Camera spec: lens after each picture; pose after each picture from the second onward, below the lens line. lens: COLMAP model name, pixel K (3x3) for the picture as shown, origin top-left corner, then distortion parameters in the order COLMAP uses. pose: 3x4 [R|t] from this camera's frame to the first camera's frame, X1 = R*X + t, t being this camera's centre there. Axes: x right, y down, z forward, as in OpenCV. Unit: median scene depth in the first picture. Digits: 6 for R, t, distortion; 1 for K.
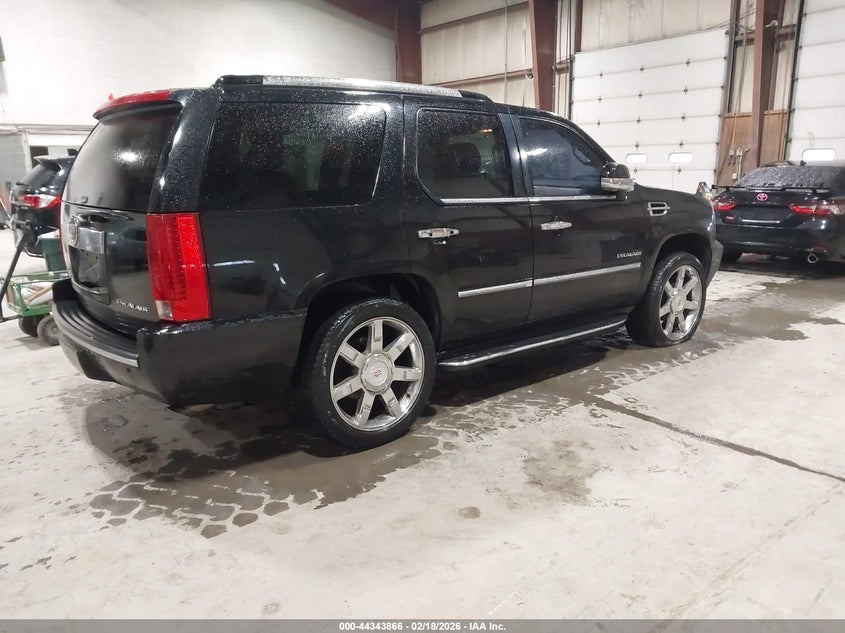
lens RADIAL K [[663.4, 0, 421.5], [0, 663.4, 314.5], [0, 0, 1]] dist [0.048058, 0.001533]
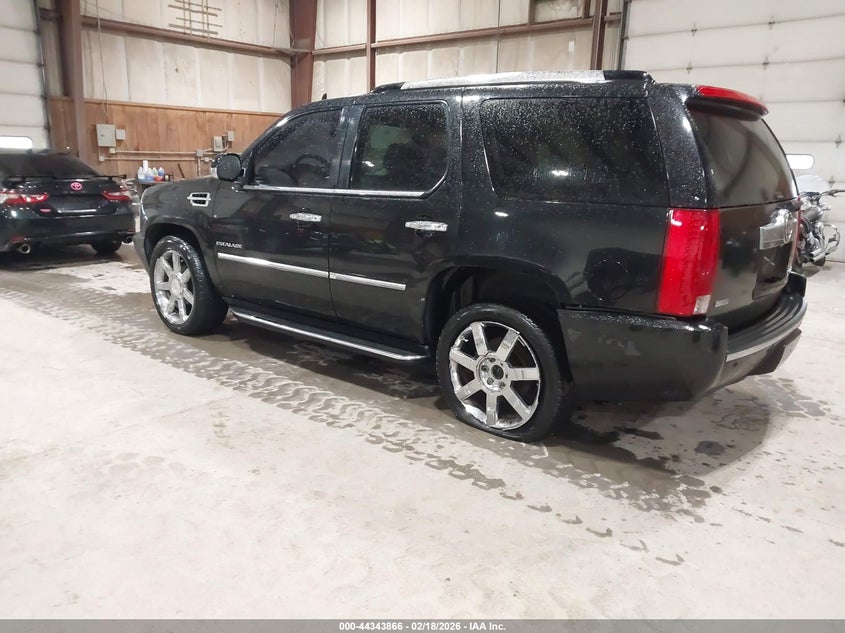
lens RADIAL K [[663.4, 0, 423.1], [0, 663.4, 319.6], [0, 0, 1]] dist [0.048058, 0.001533]
pose [[-0.205070, -0.221628, 0.953324, -1.034542], [0.192702, 0.945817, 0.261335, -0.267577], [-0.959590, 0.237299, -0.151250, 1.269777]]
